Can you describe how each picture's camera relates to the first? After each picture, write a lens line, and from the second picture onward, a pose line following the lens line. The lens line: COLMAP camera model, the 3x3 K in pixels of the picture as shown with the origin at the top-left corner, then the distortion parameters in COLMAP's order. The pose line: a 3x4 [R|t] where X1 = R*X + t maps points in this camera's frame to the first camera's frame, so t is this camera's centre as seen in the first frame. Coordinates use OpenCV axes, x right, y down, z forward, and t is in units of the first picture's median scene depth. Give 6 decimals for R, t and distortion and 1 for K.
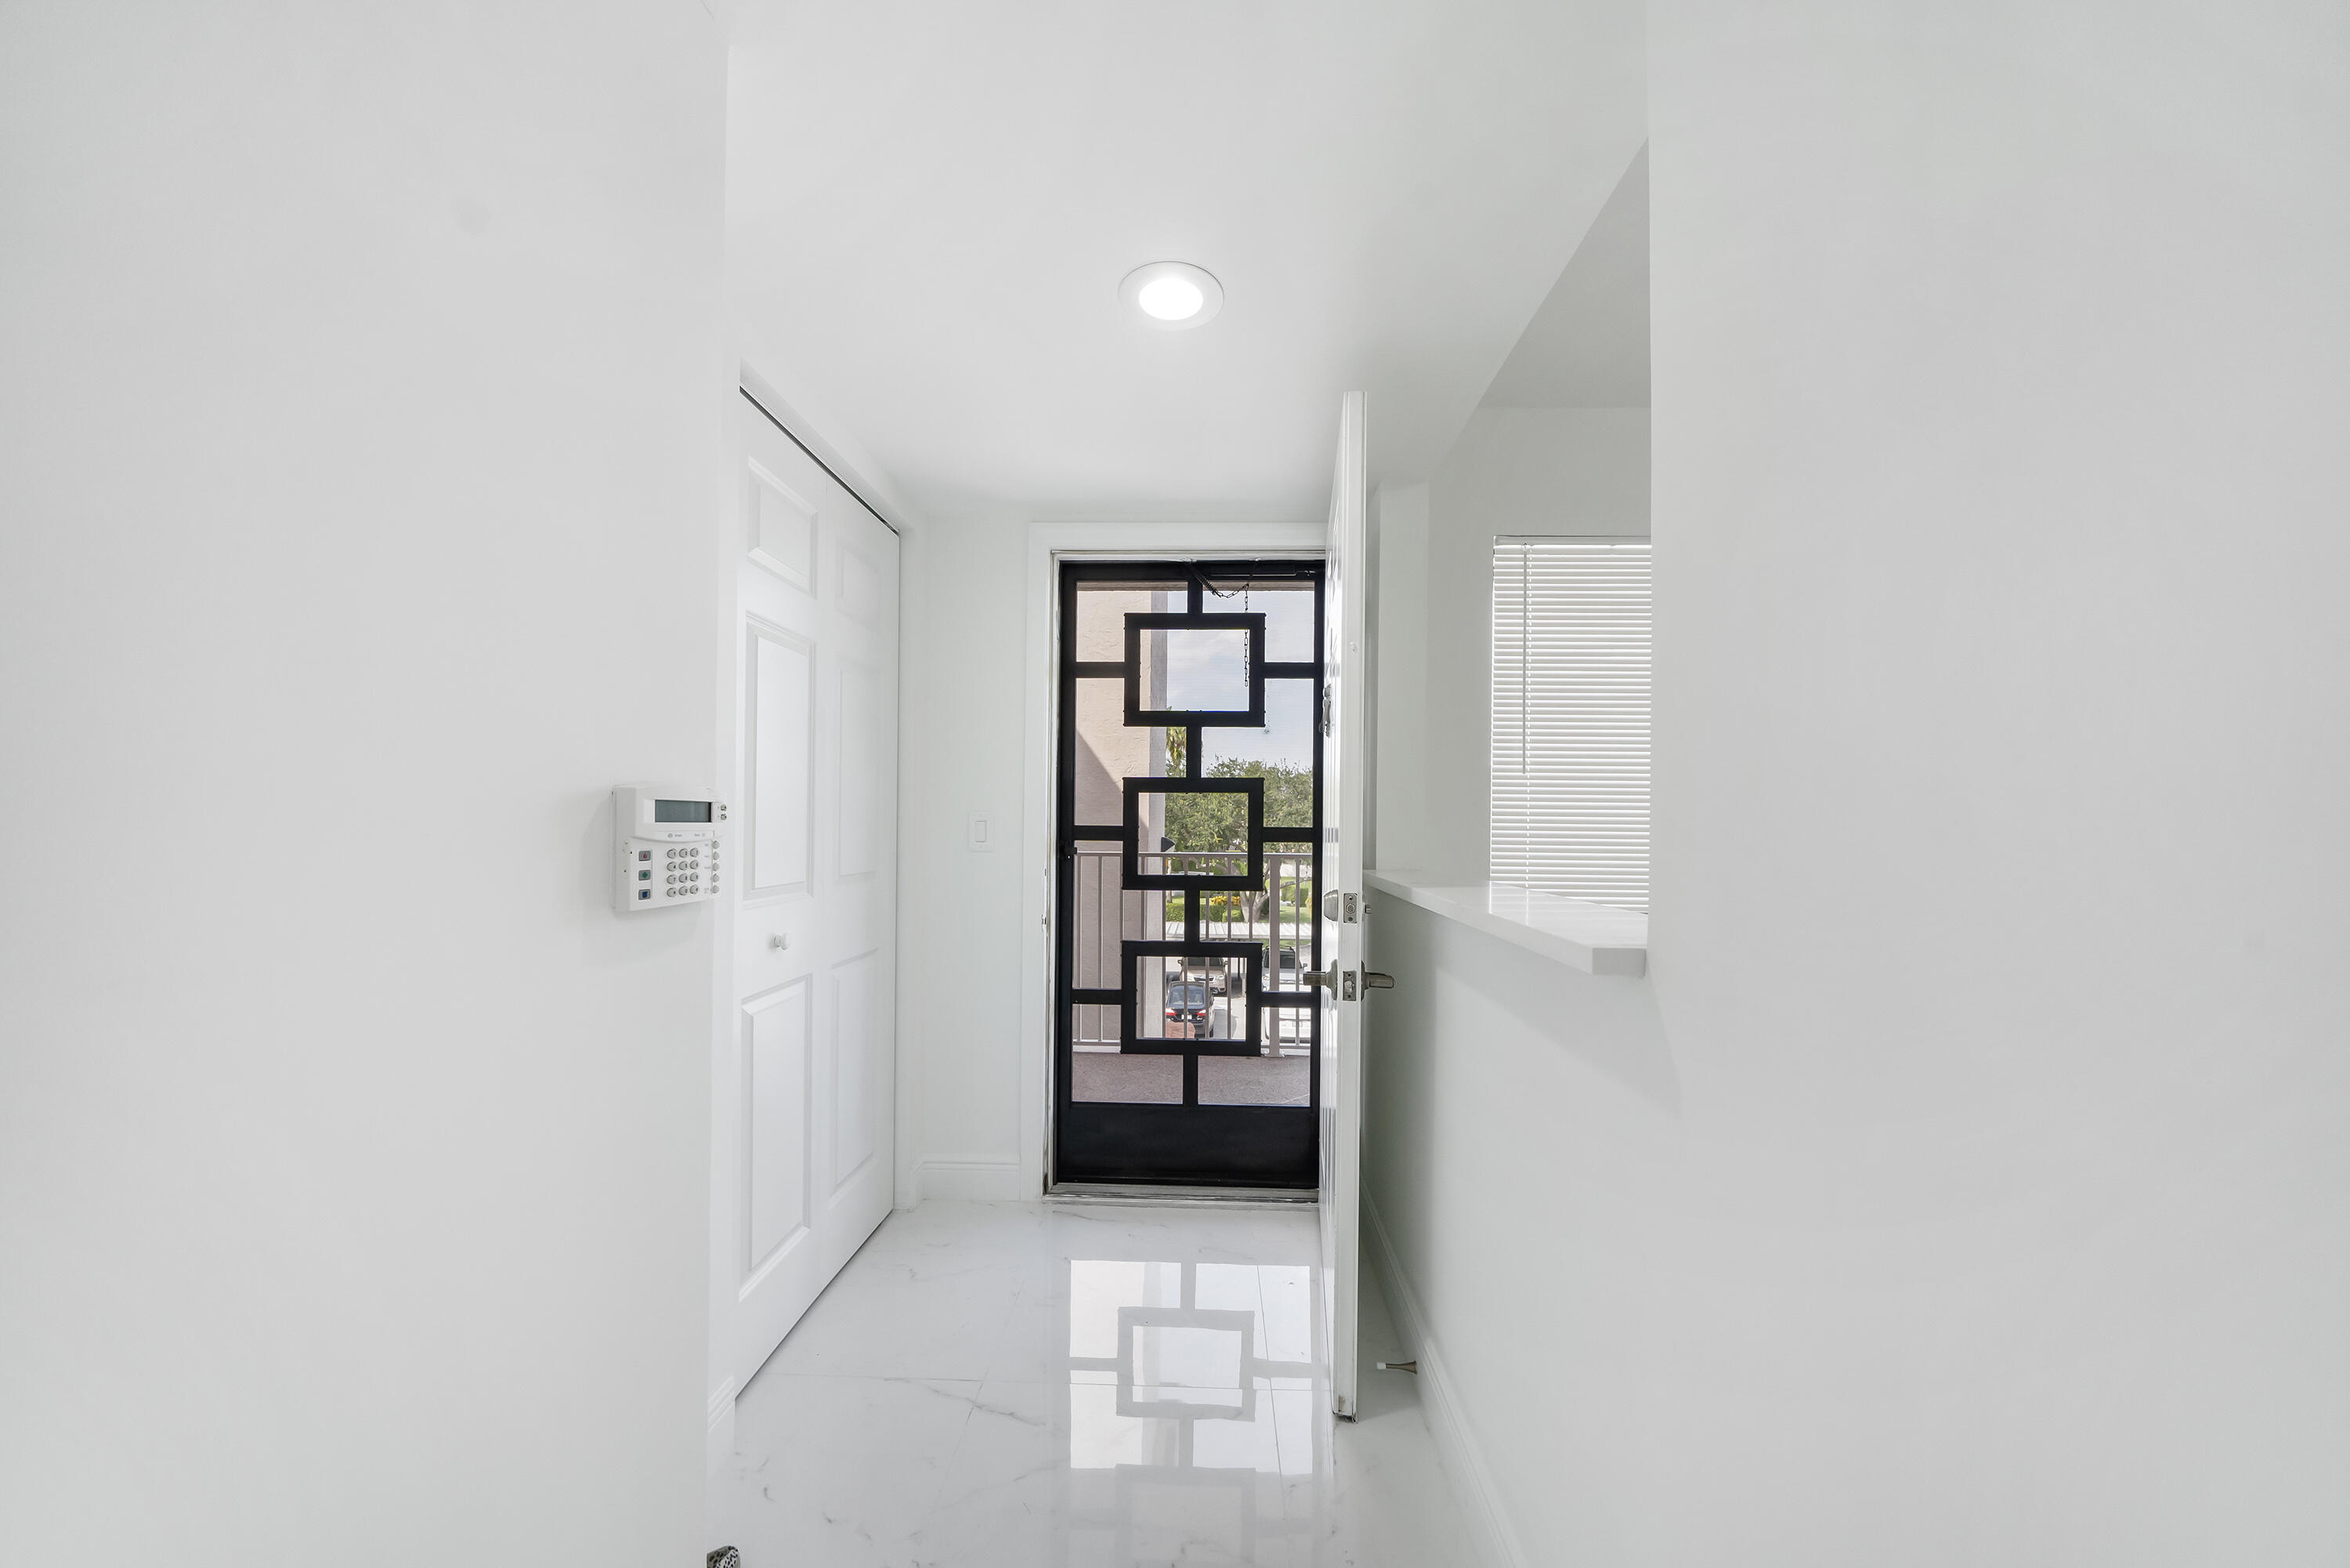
lens RADIAL K [[824.0, 0, 1180.8], [0, 824.0, 791.0], [0, 0, 1]] dist [-0.011535, -0.000040]
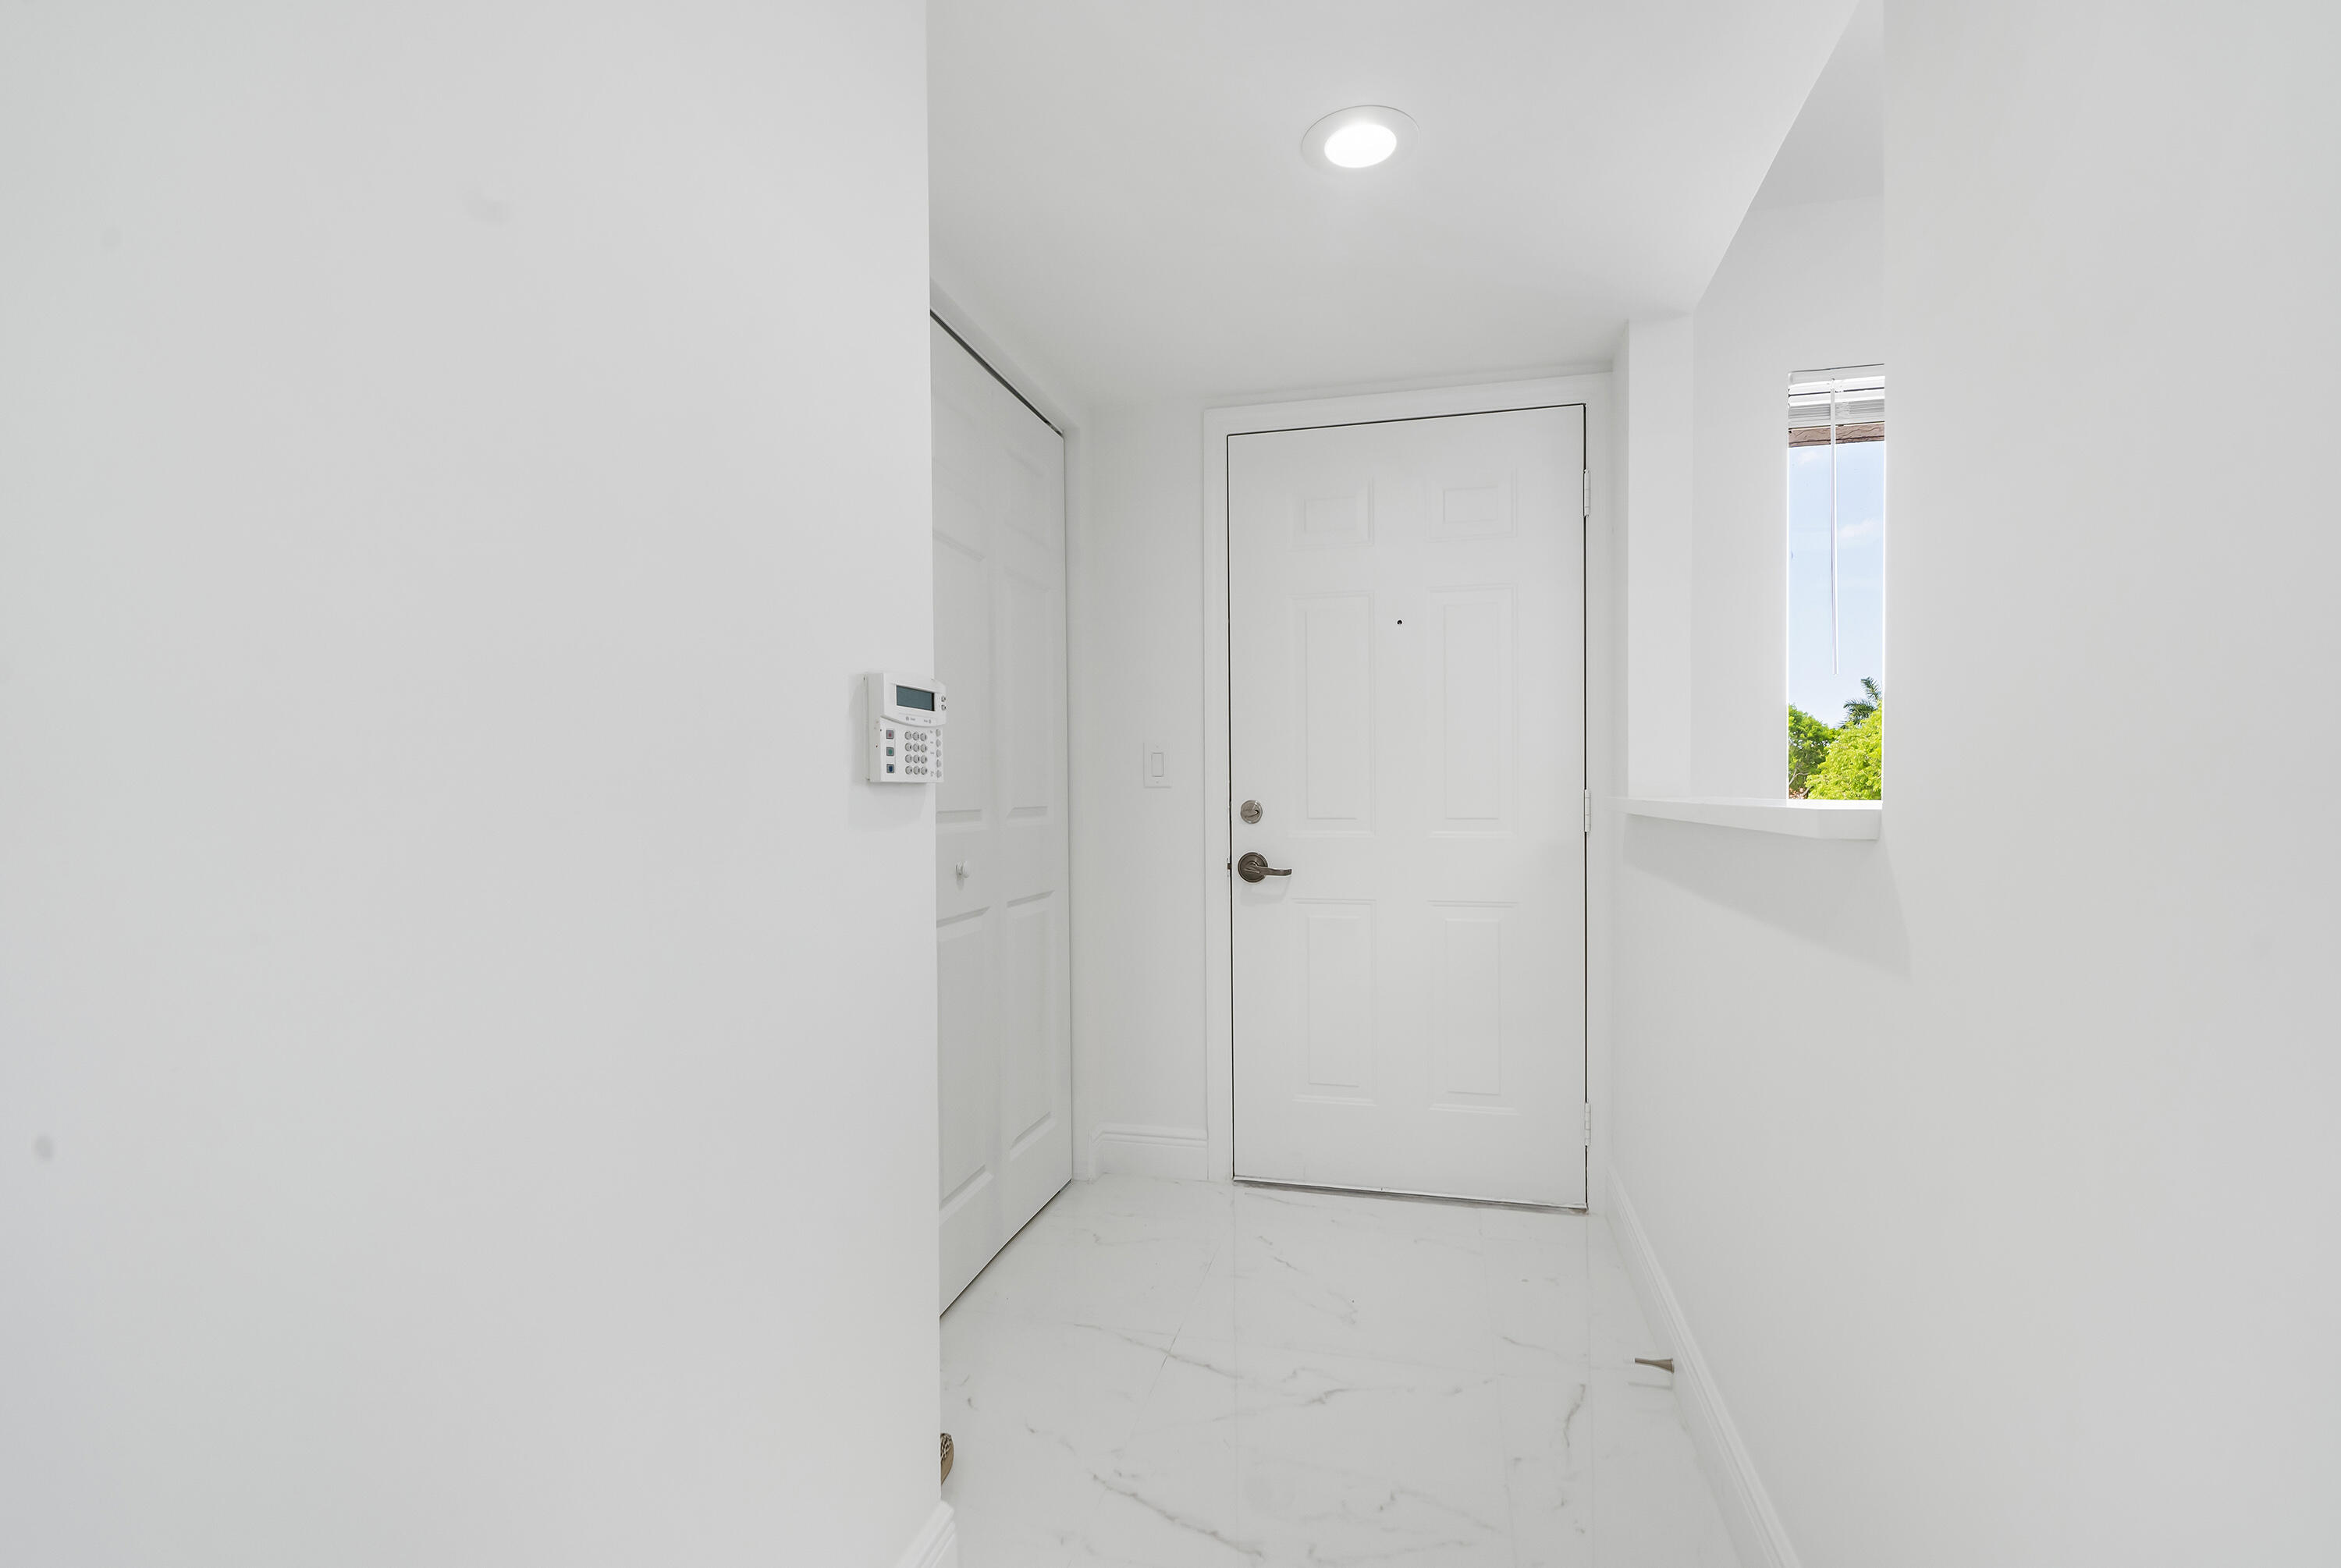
lens RADIAL K [[1070.5, 0, 1162.1], [0, 1070.5, 793.5], [0, 0, 1]] dist [0.003827, 0.000332]
pose [[0.976379, -0.012867, -0.215680, 0.027462], [0.019693, 0.999370, 0.029529, 0.106378], [0.215165, -0.033078, 0.976017, -0.314720]]
